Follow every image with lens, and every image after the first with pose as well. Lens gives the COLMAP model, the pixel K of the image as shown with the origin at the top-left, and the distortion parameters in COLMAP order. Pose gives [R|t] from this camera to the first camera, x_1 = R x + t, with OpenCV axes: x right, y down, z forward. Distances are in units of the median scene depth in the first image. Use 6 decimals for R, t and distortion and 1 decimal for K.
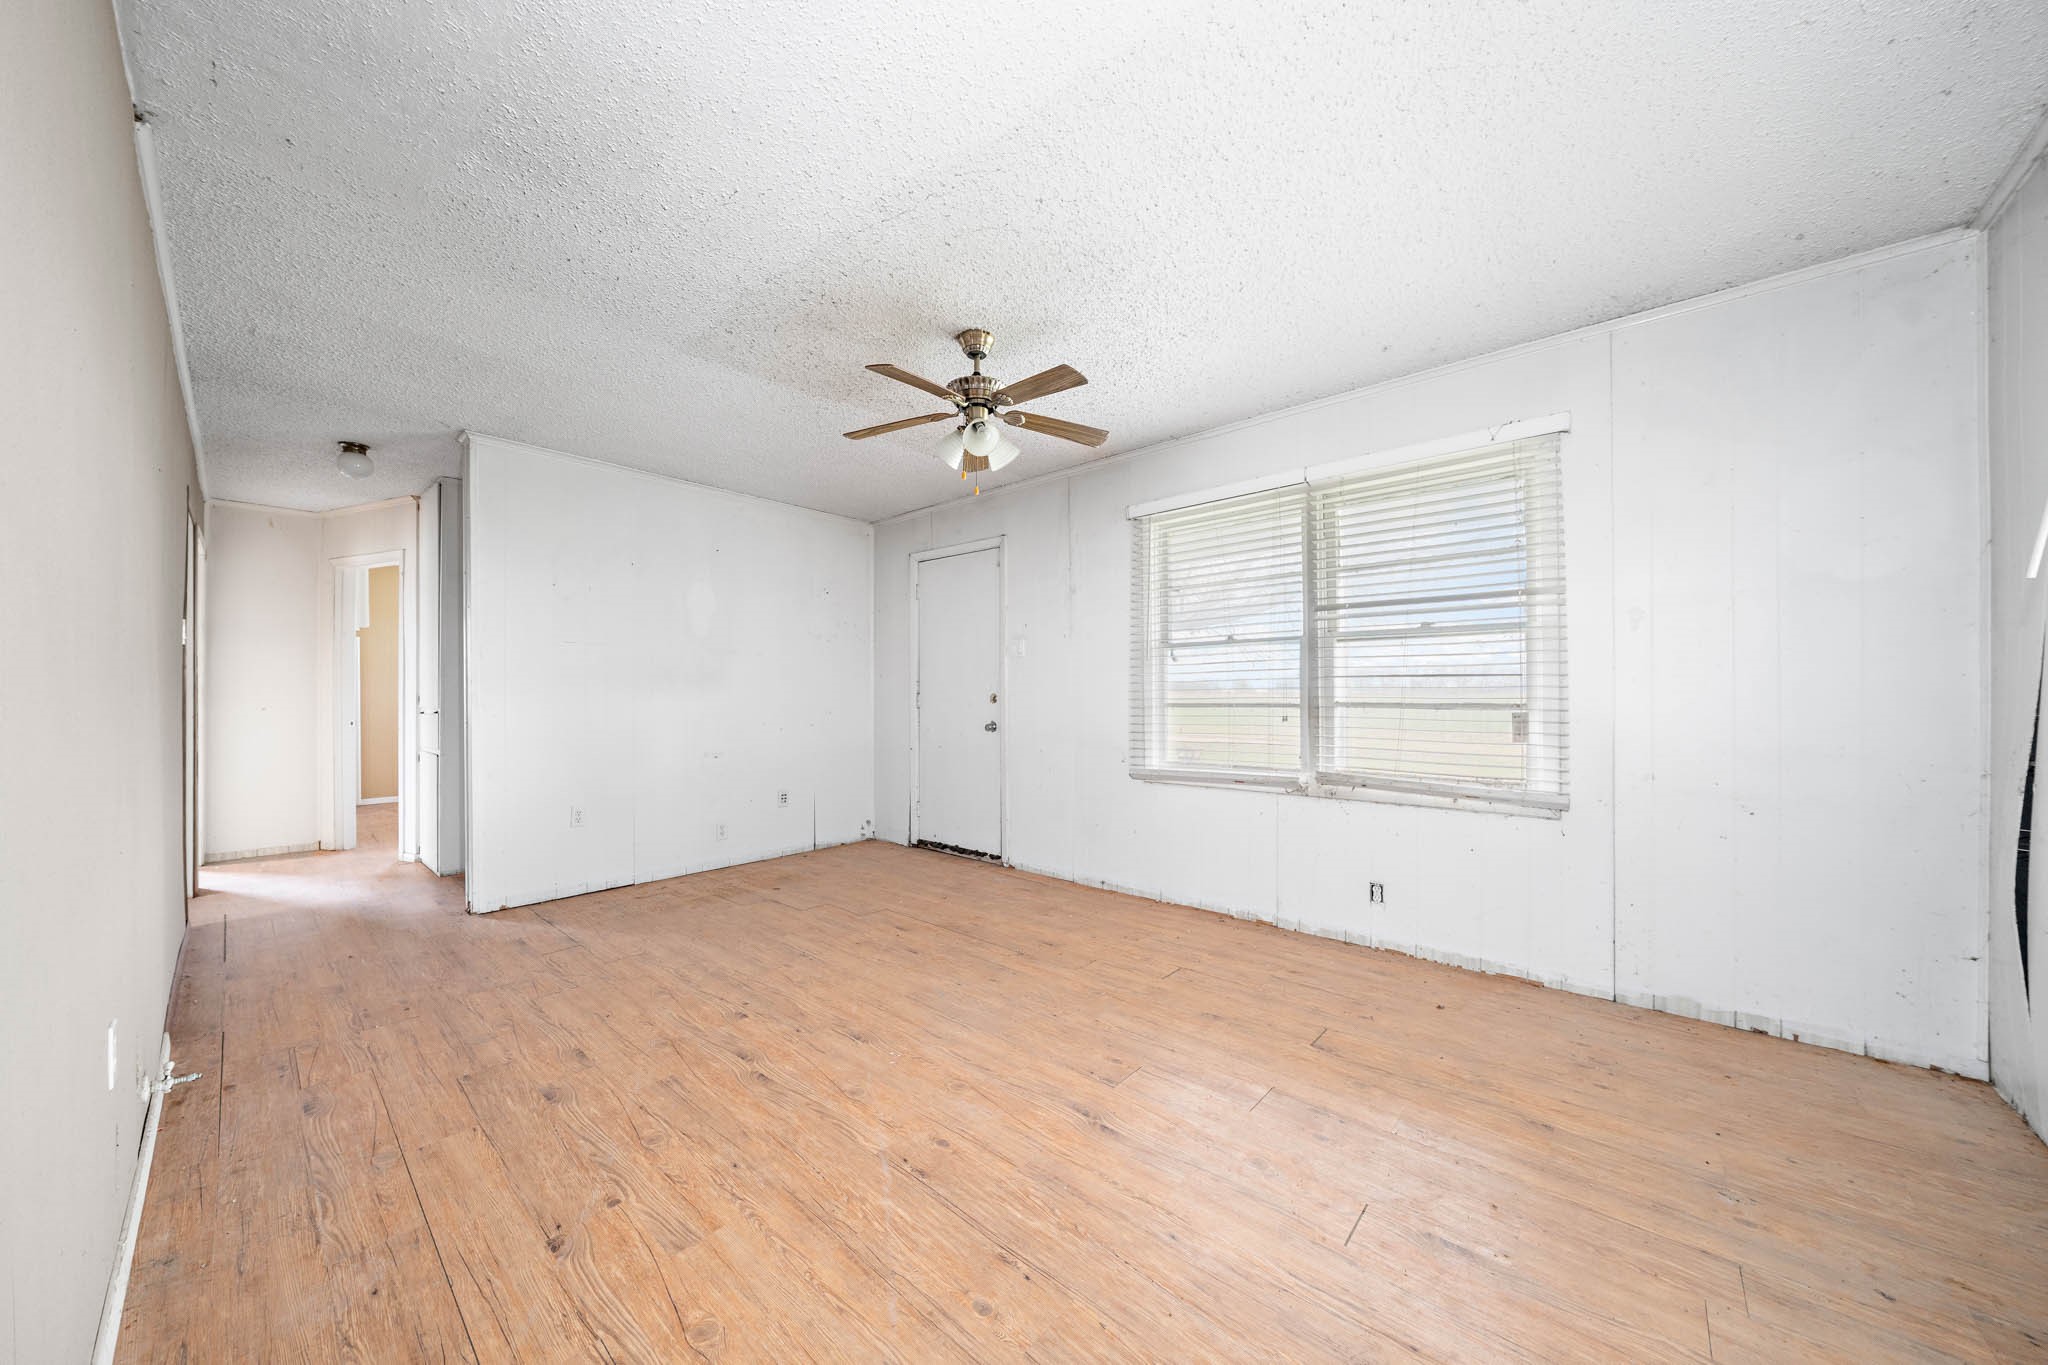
lens RADIAL K [[698.6, 0, 1011.4], [0, 698.6, 679.7], [0, 0, 1]] dist [-0.009579, 0.000020]
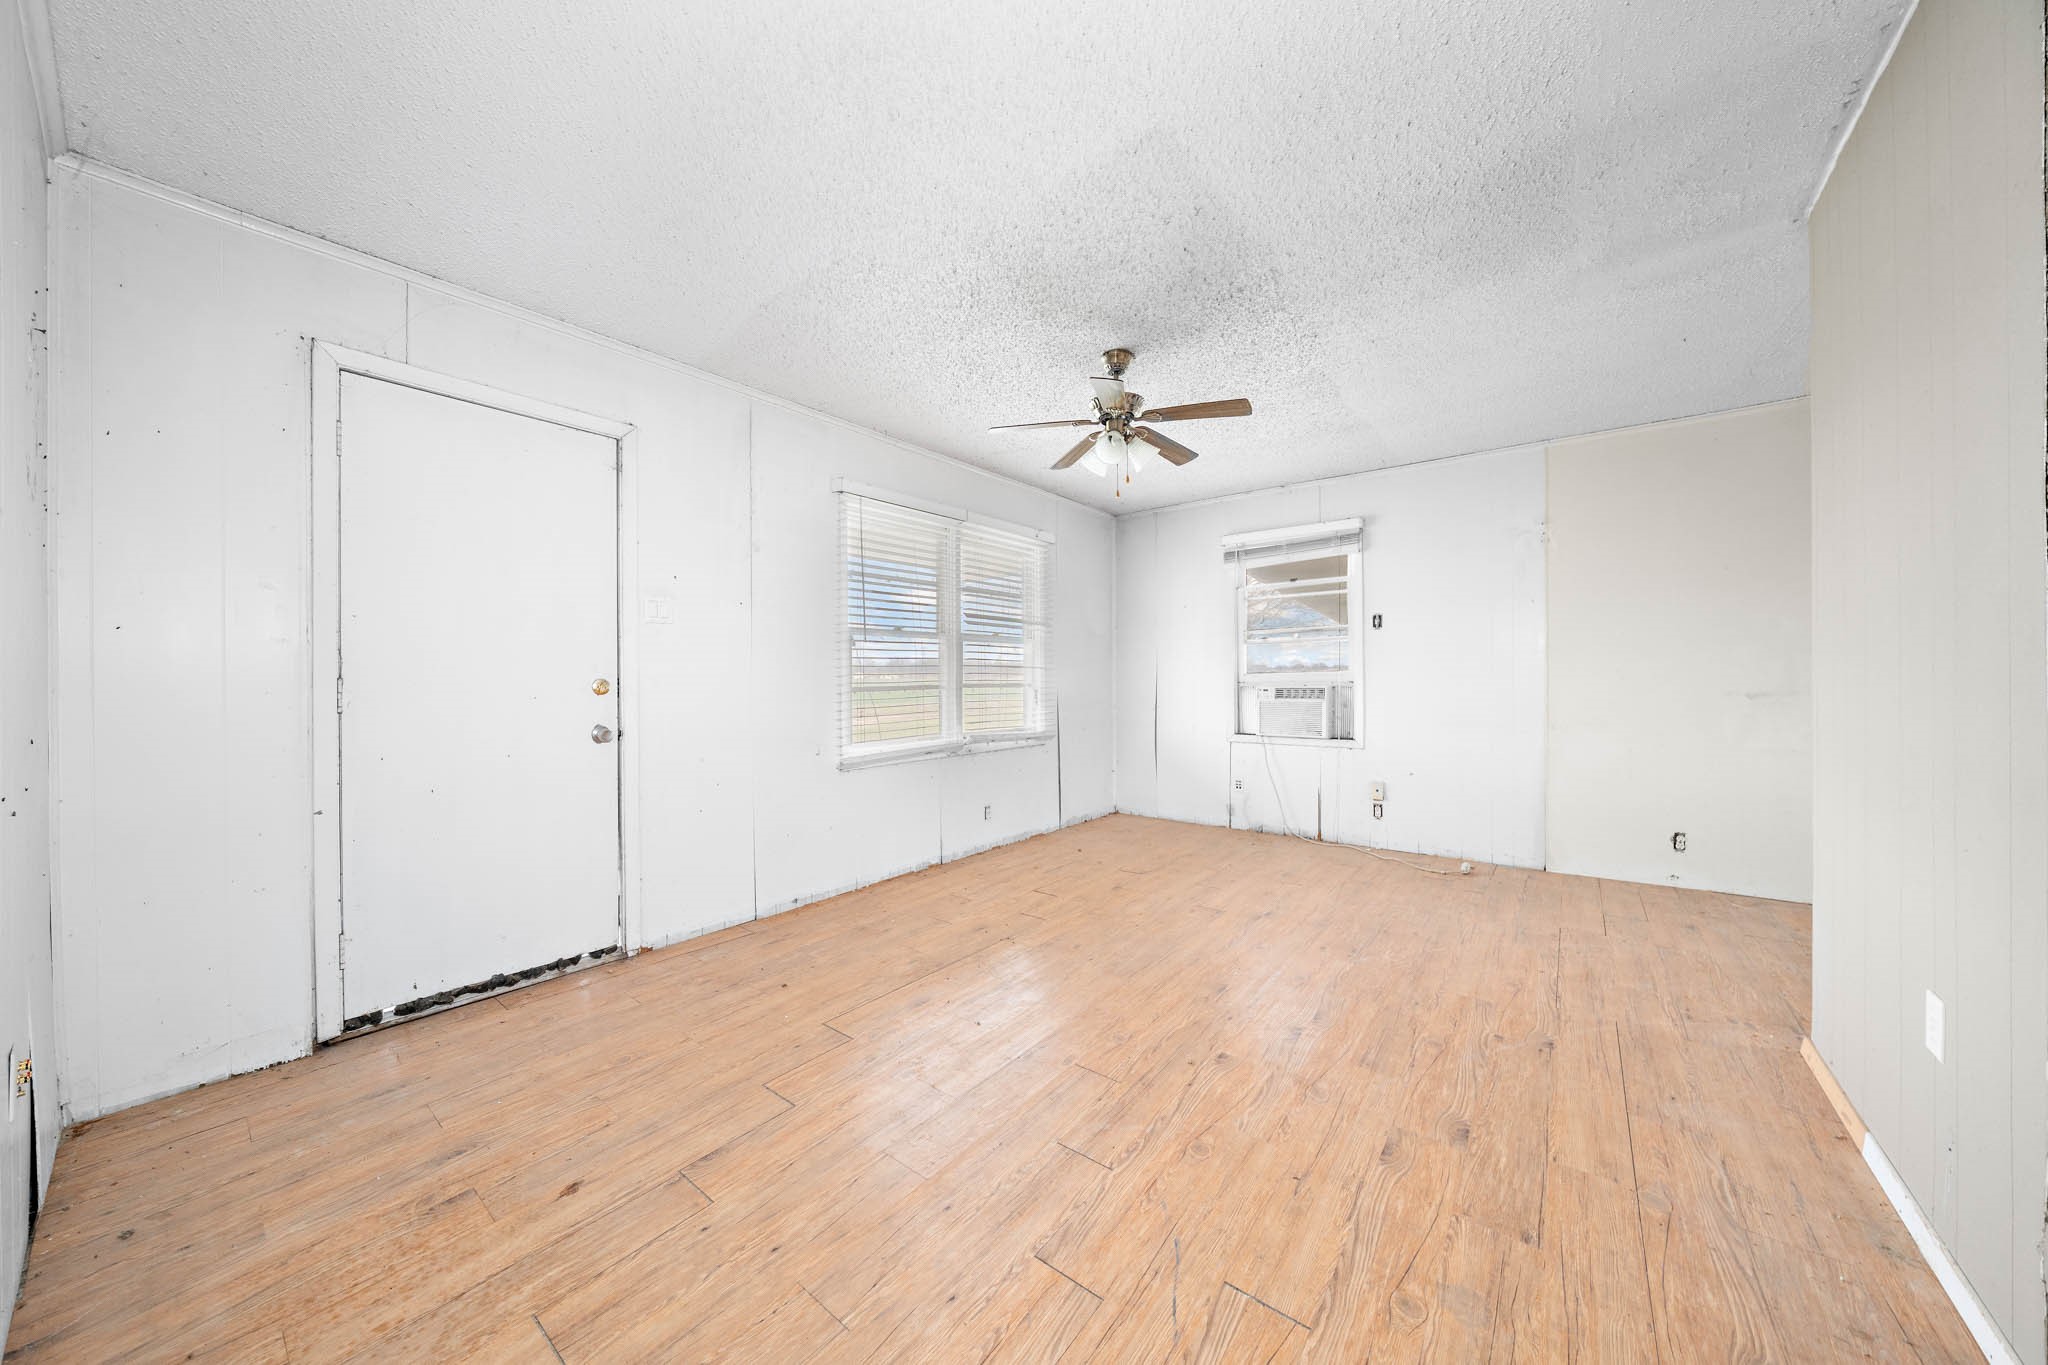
lens RADIAL K [[698.6, 0, 1011.4], [0, 698.6, 679.7], [0, 0, 1]] dist [-0.009579, 0.000020]
pose [[-0.054029, 0.001238, 0.998539, -1.113066], [-0.012020, 0.999926, -0.001890, 0.030696], [-0.998467, -0.012104, -0.054010, 1.199773]]
